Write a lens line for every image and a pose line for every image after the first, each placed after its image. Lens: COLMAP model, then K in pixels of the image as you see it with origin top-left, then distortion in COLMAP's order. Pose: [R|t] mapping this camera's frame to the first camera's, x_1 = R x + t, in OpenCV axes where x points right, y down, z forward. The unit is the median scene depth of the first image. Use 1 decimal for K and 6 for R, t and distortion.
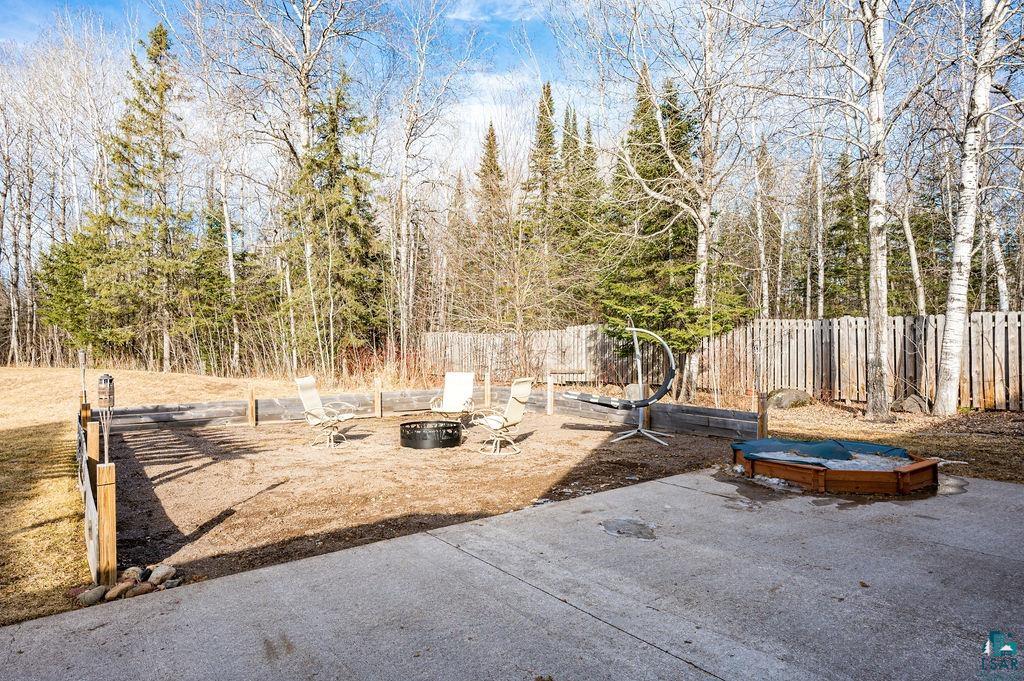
lens RADIAL K [[569.4, 0, 505.8], [0, 569.4, 336.6], [0, 0, 1]] dist [-0.020340, -0.000826]
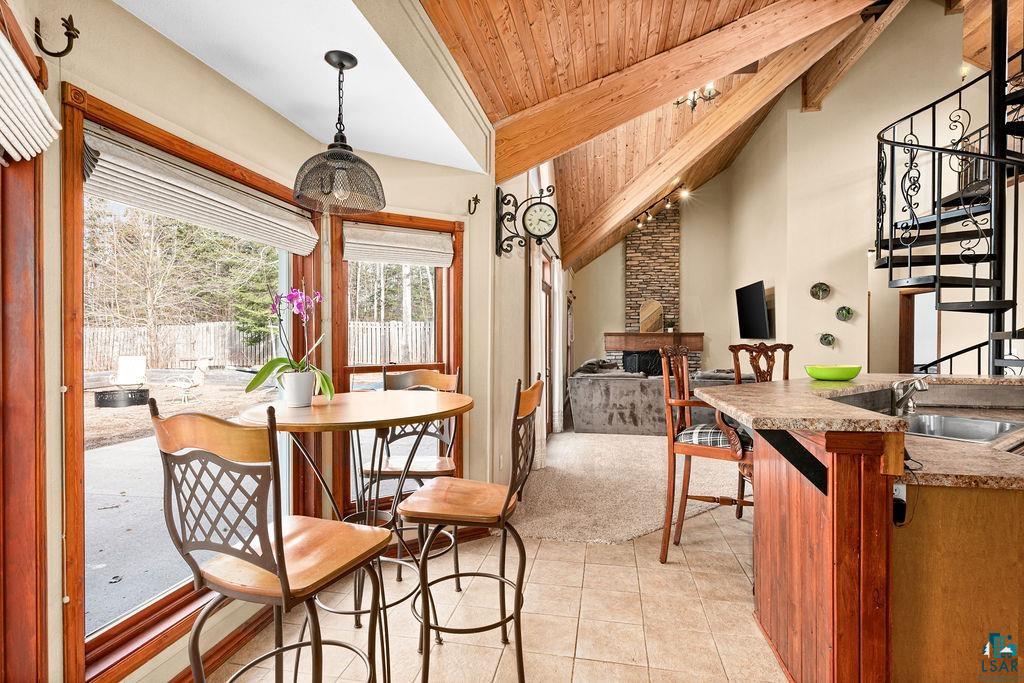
lens RADIAL K [[539.6, 0, 514.1], [0, 539.6, 341.1], [0, 0, 1]] dist [0.001554, 0.000040]
pose [[0.745693, -0.001231, 0.666289, -0.191758], [-0.006190, 0.999942, 0.008776, 0.008688], [-0.666261, -0.010669, 0.745642, -0.414240]]
